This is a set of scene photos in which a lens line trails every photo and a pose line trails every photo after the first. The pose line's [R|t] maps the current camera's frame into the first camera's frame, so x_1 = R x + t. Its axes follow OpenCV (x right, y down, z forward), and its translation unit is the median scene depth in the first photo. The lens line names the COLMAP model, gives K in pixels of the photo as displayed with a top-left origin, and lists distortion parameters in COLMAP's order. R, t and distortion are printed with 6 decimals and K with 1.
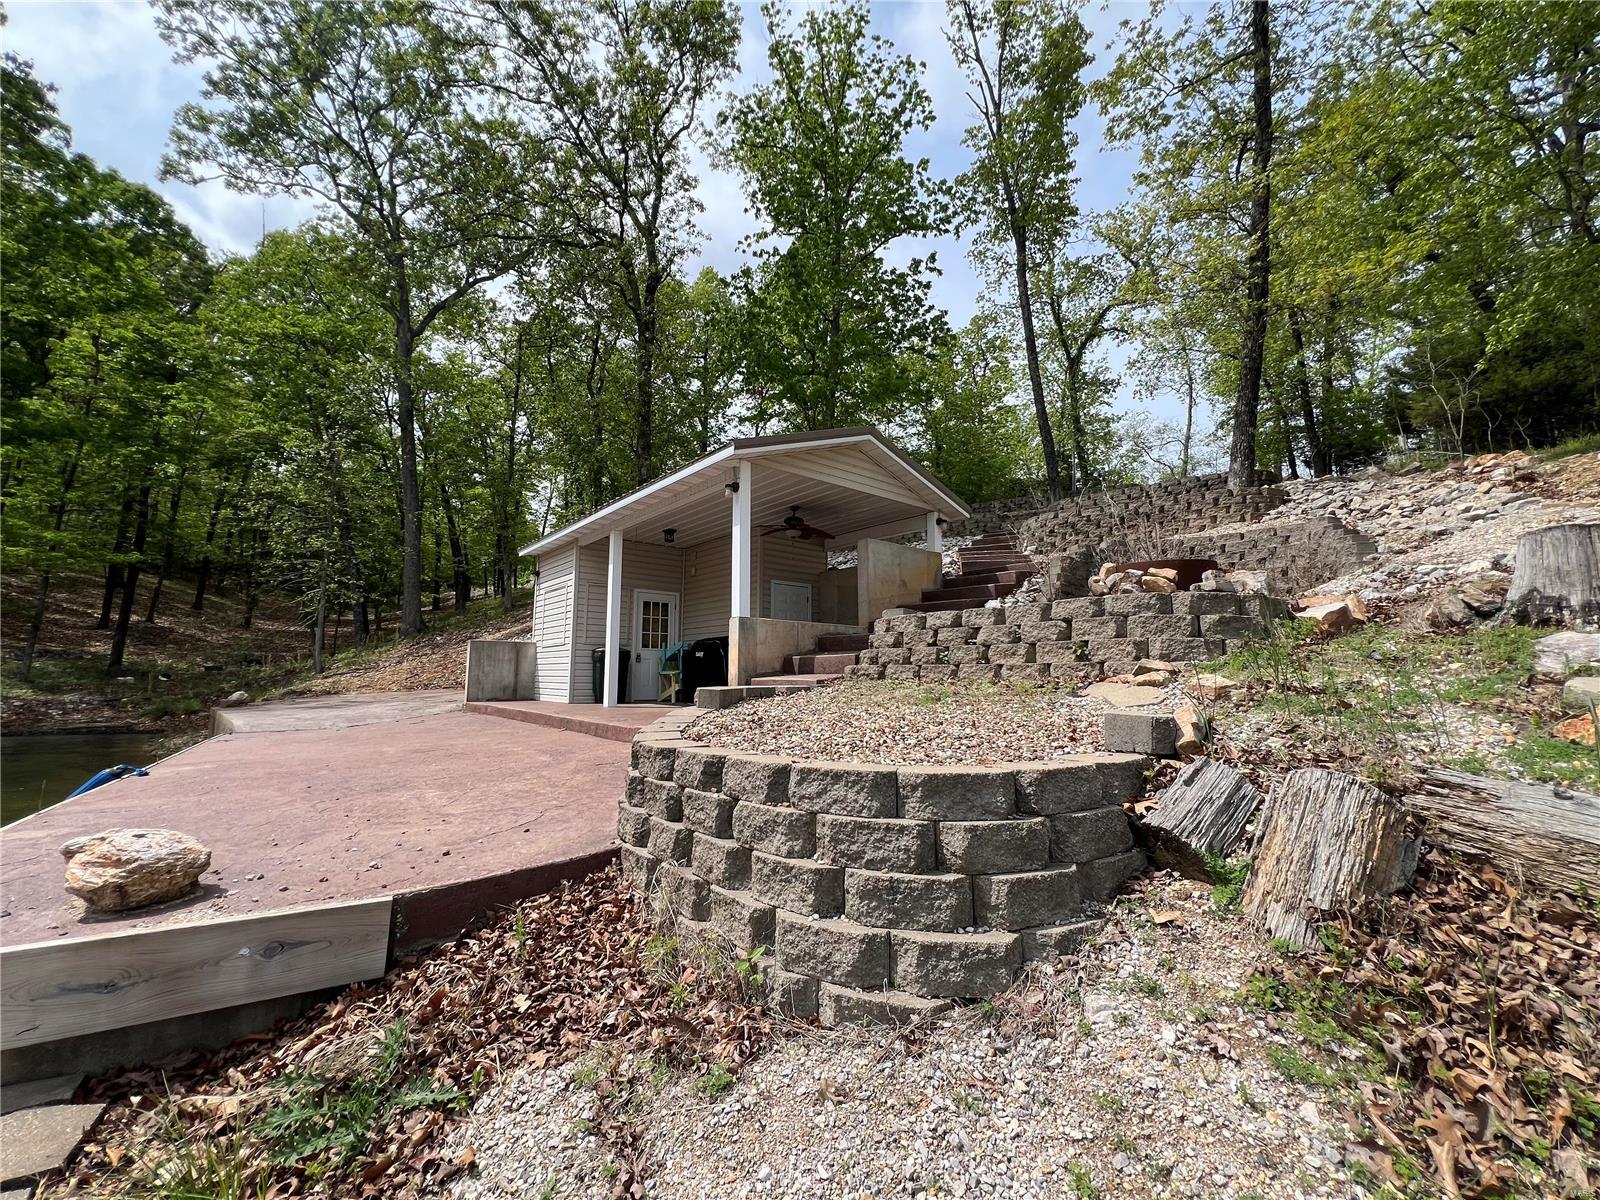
lens RADIAL K [[639.3, 0, 797.3], [0, 639.3, 600.4], [0, 0, 1]] dist [-0.000924, -0.000011]
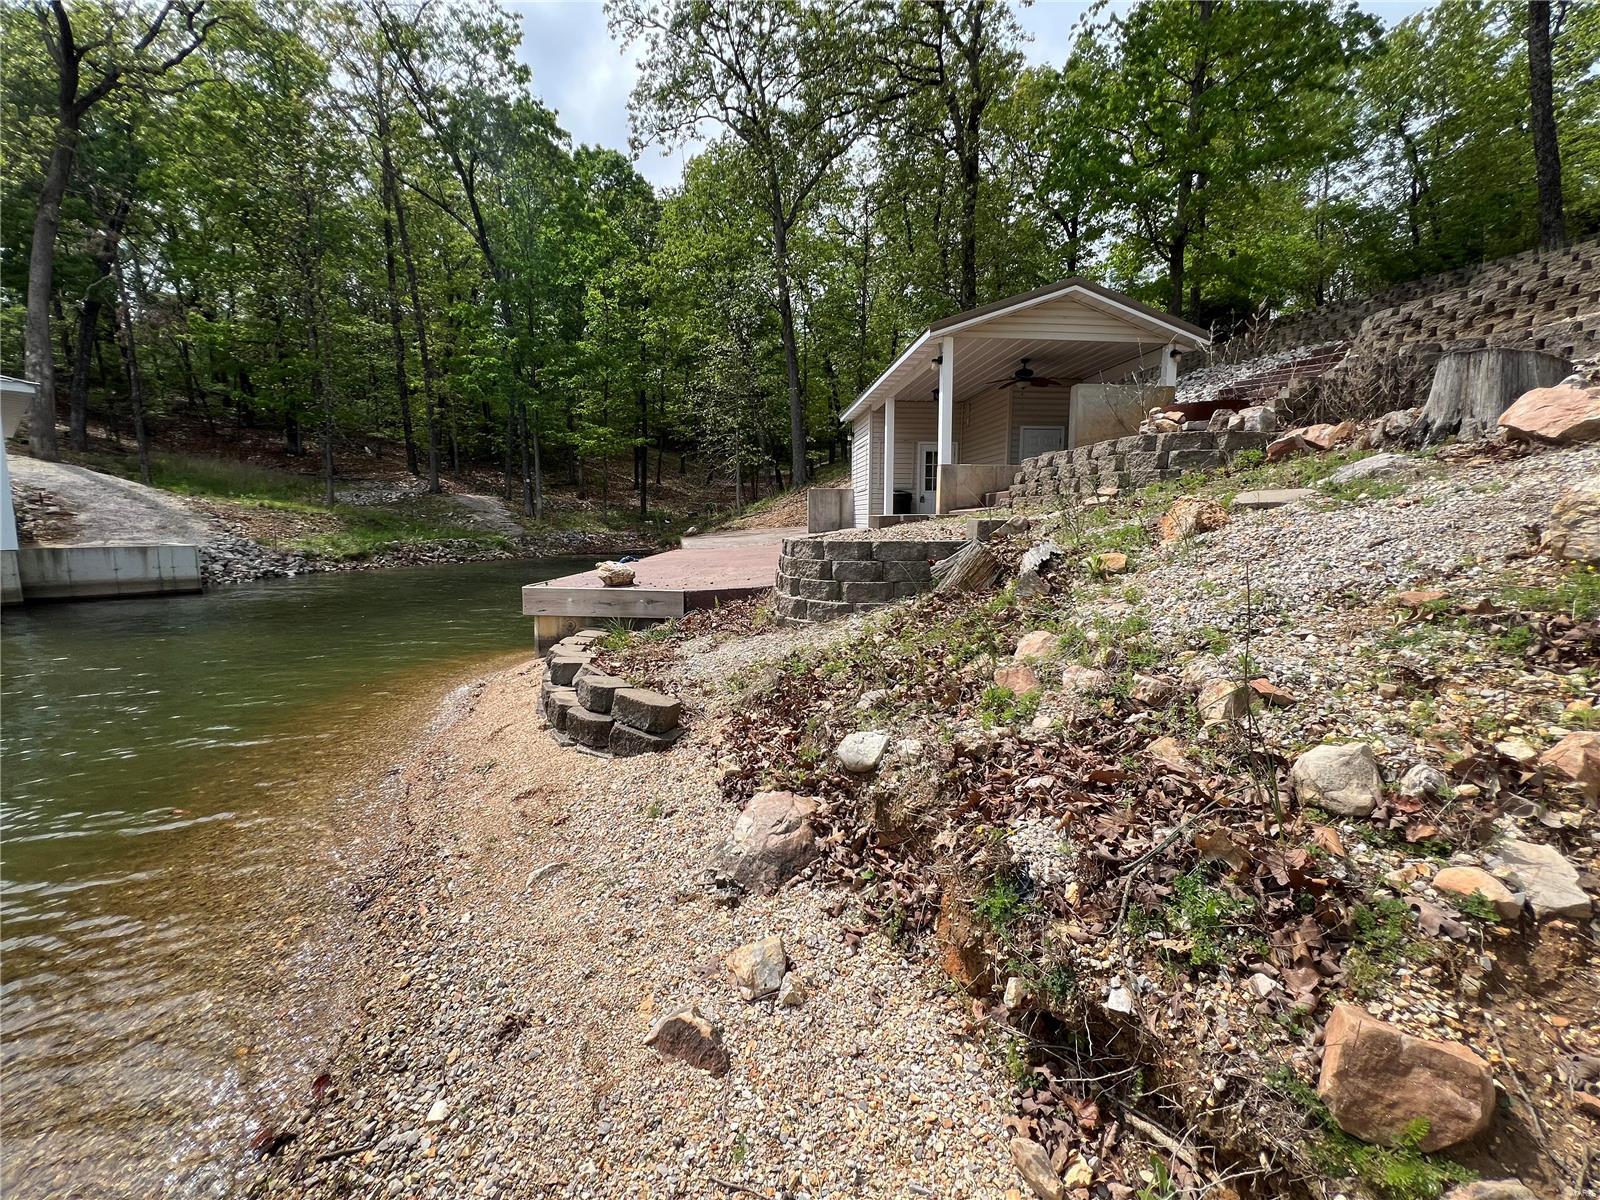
lens RADIAL K [[639.3, 0, 786.9], [0, 639.3, 592.3], [0, 0, 1]] dist [-0.000924, -0.000011]
pose [[0.824144, 0.057293, -0.563475, 0.243919], [0.073647, 0.975584, 0.206911, -0.007639], [0.561572, -0.212022, 0.799802, -0.183040]]
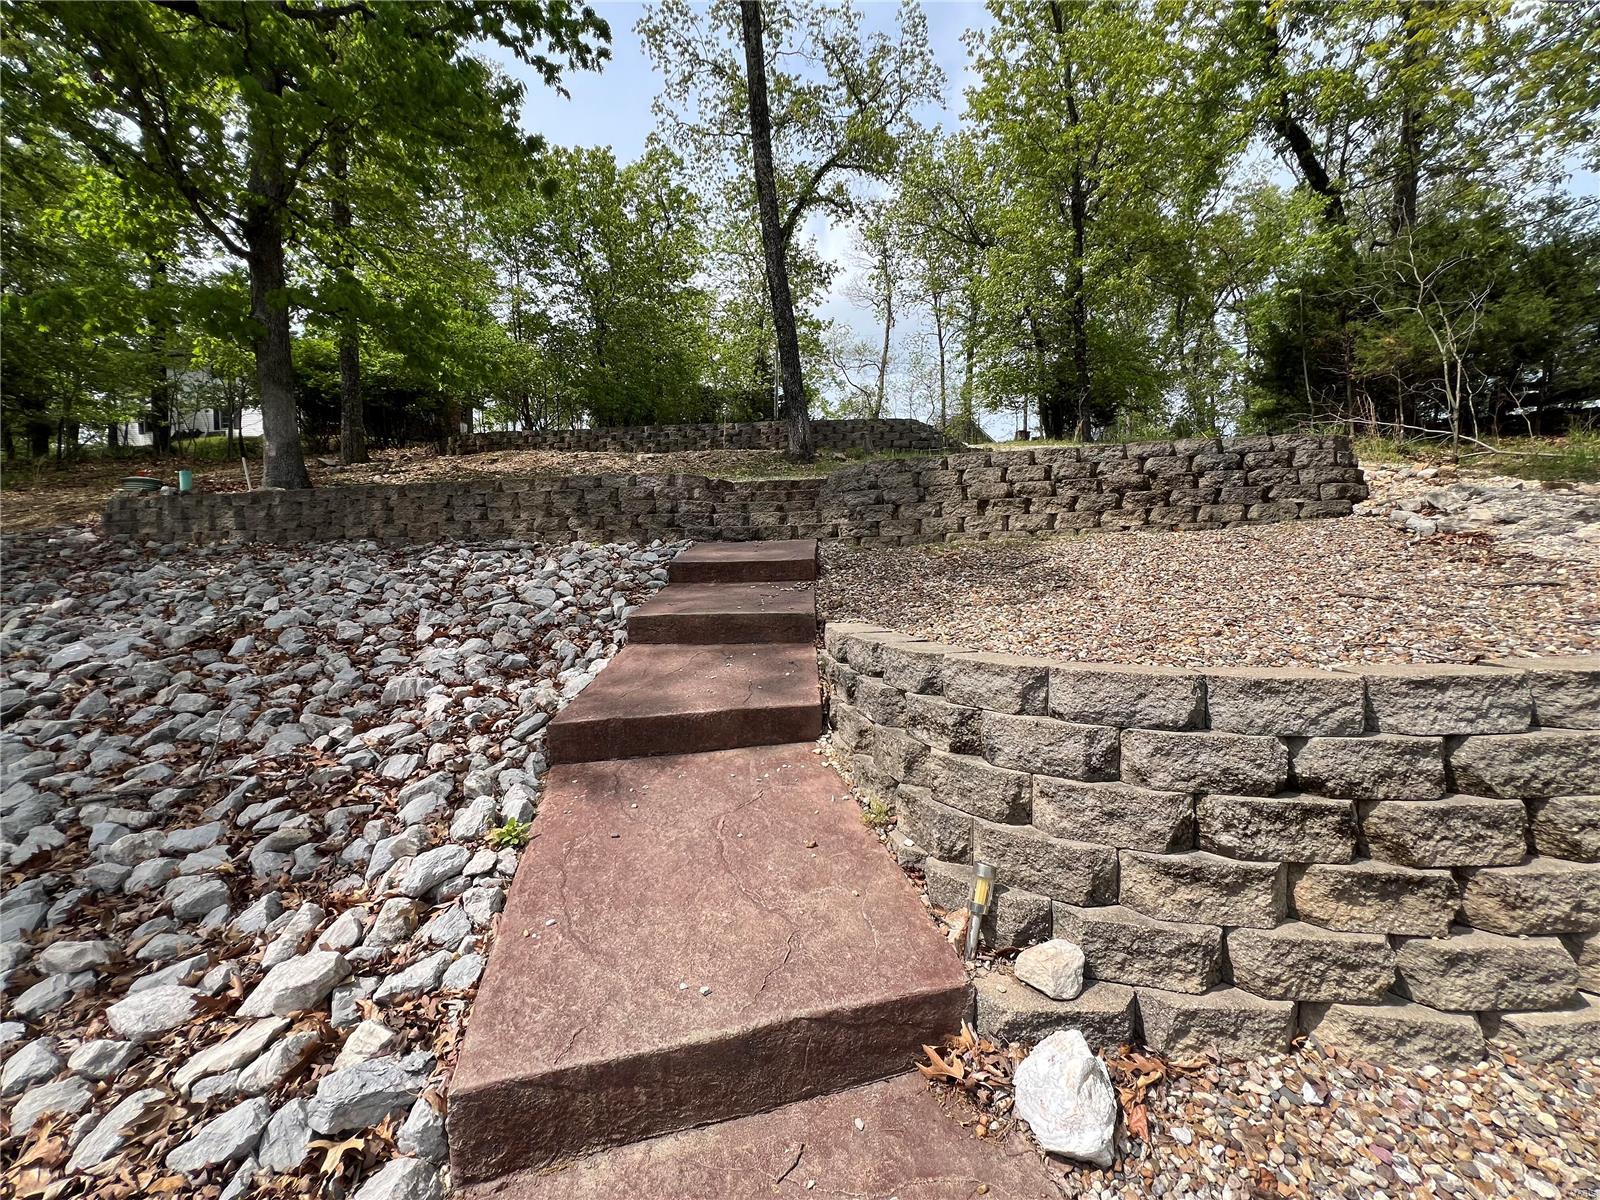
lens RADIAL K [[639.3, 0, 798.7], [0, 639.3, 602.8], [0, 0, 1]] dist [-0.000924, -0.000011]
pose [[0.881965, -0.040052, 0.469611, 0.266454], [-0.030131, 0.989553, 0.140986, -0.172105], [-0.470351, -0.138495, 0.871544, 0.929309]]
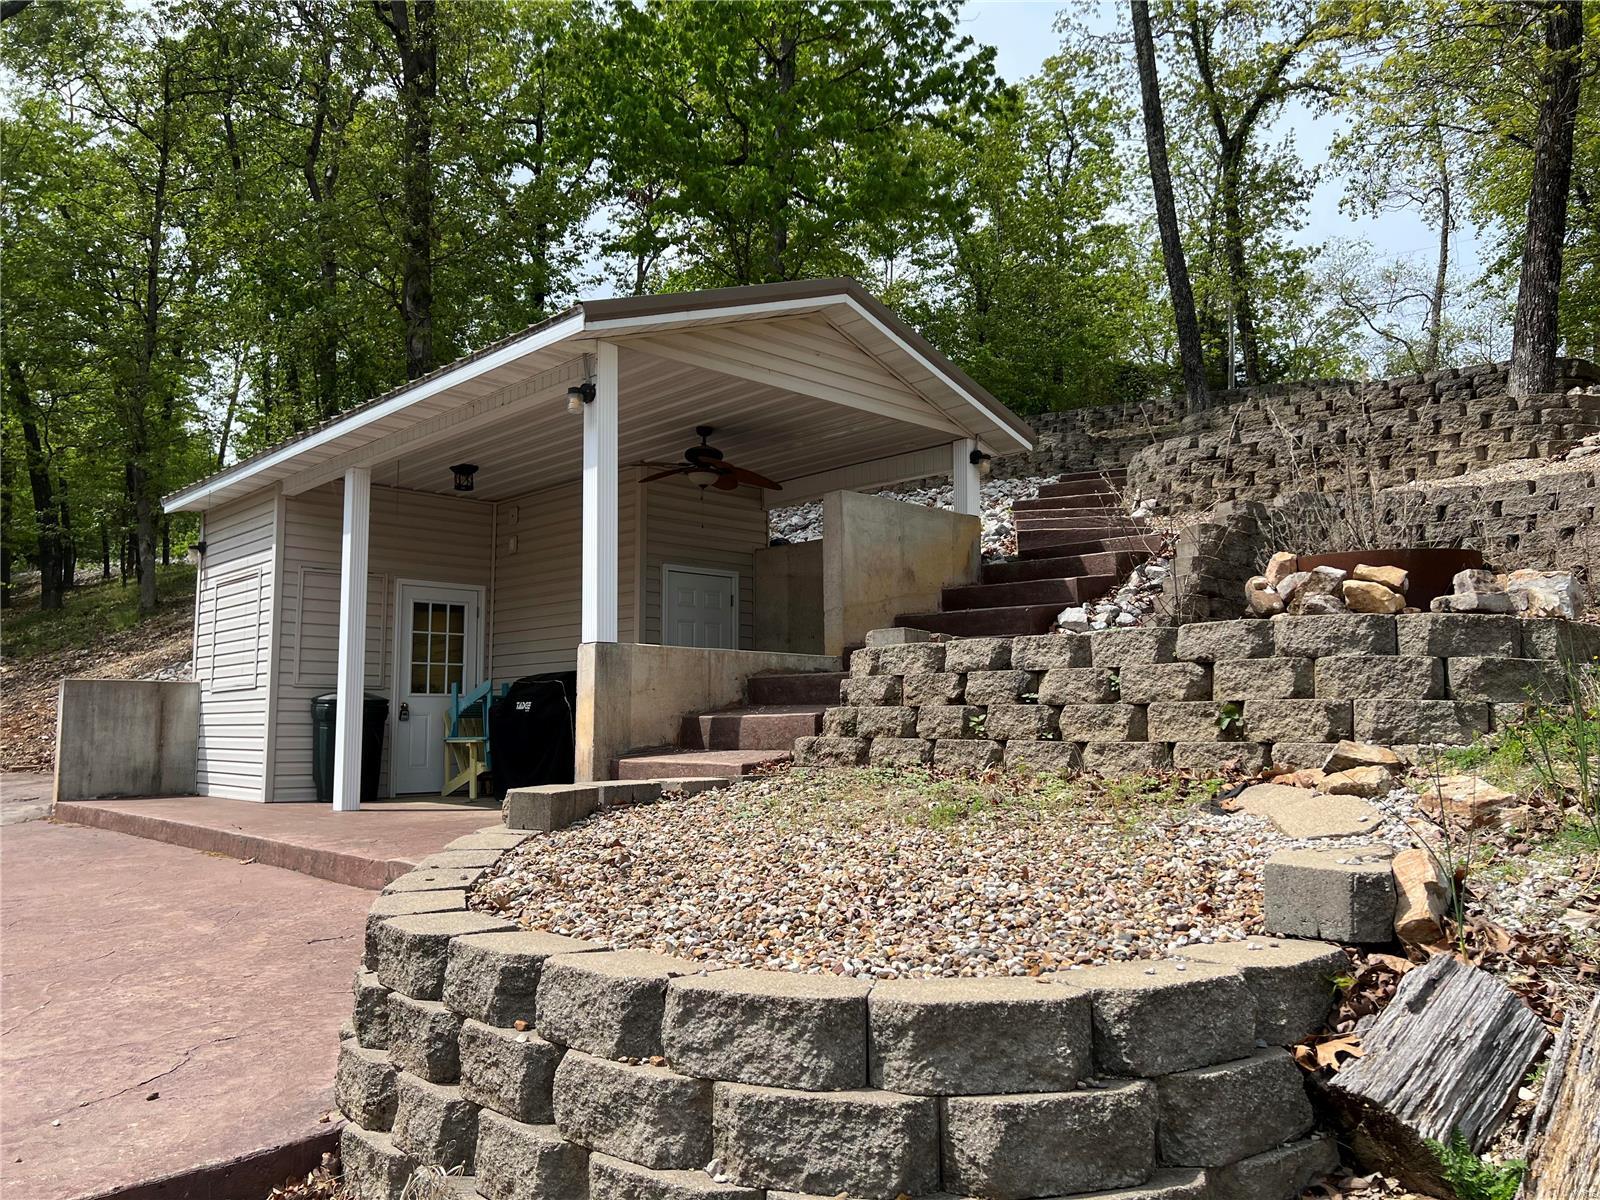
lens RADIAL K [[1198.8, 0, 785.7], [0, 1198.8, 602.8], [0, 0, 1]] dist [0.066071, -0.077694]
pose [[0.998444, -0.000107, 0.055772, 0.006040], [-0.000634, 0.999912, 0.013264, -0.011622], [-0.055768, -0.013279, 0.998355, 0.004743]]
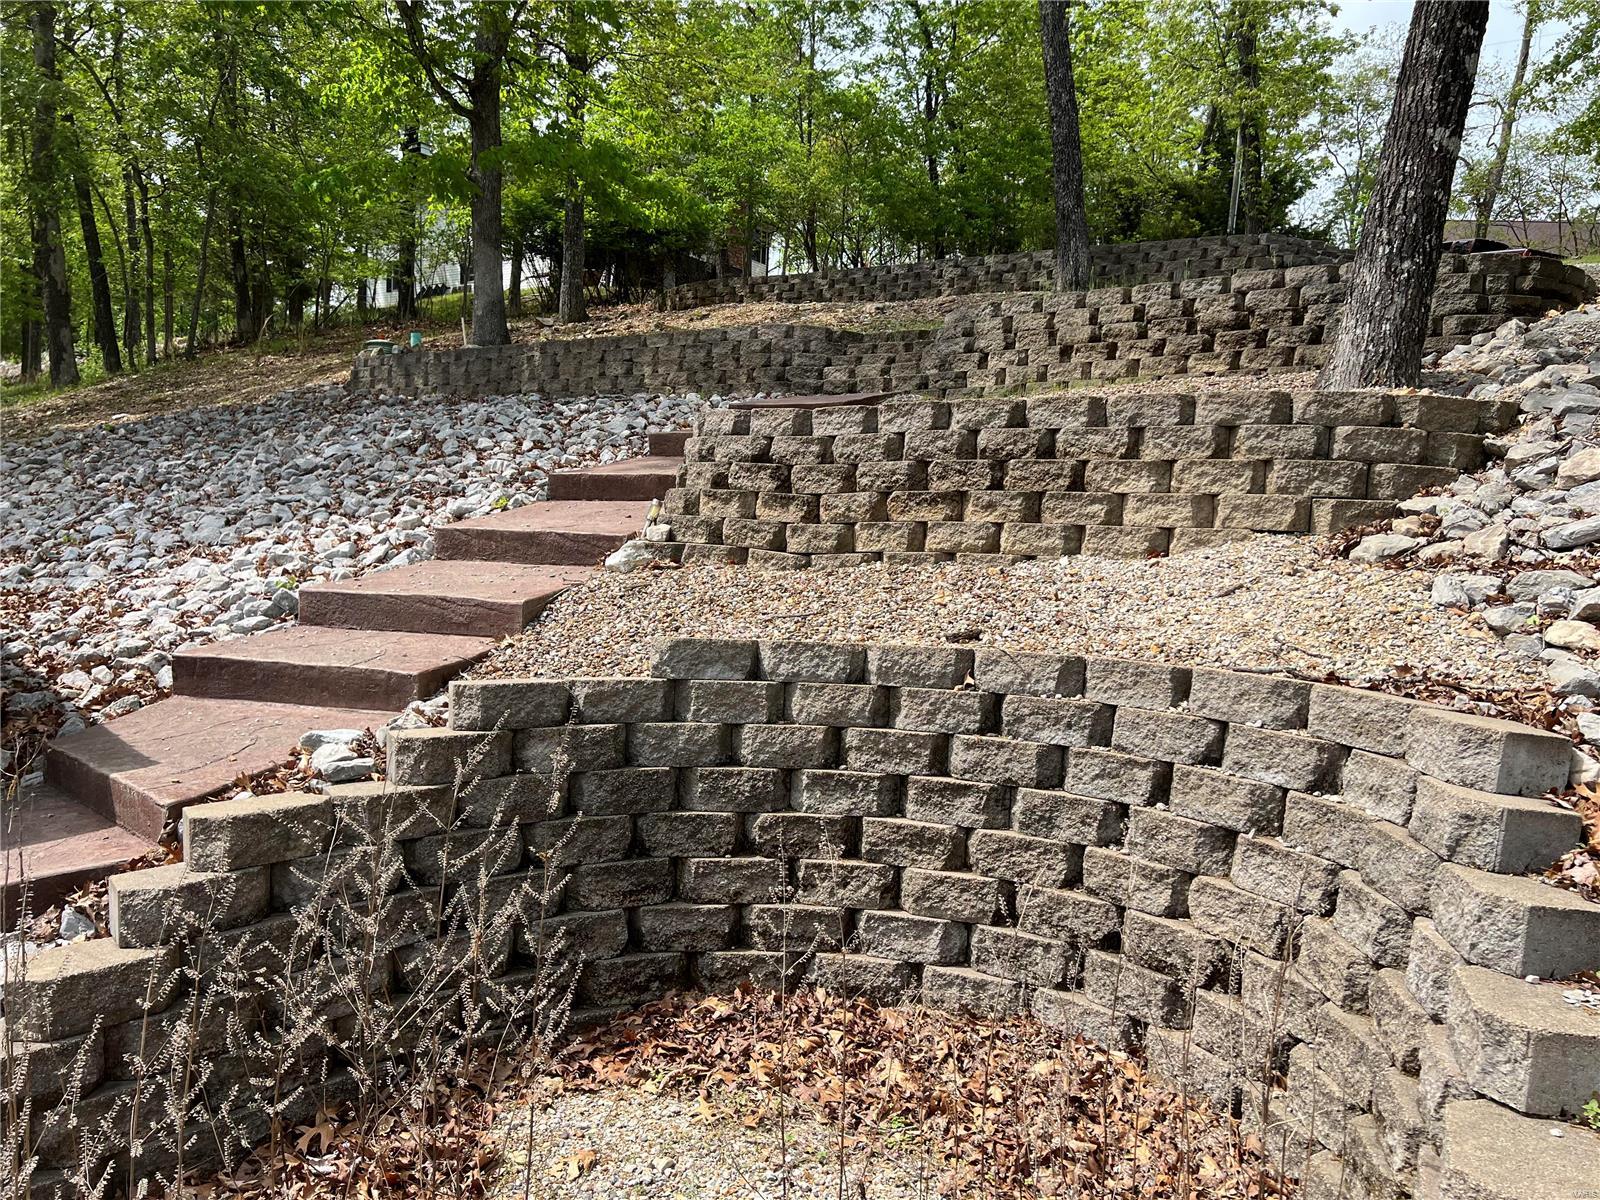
lens RADIAL K [[1198.8, 0, 799.9], [0, 1198.8, 614.9], [0, 0, 1]] dist [0.066071, -0.077694]
pose [[0.999112, 0.032455, 0.026855, 0.421974], [-0.036858, 0.982180, 0.184291, -0.149482], [-0.020395, -0.185117, 0.982505, 0.456753]]
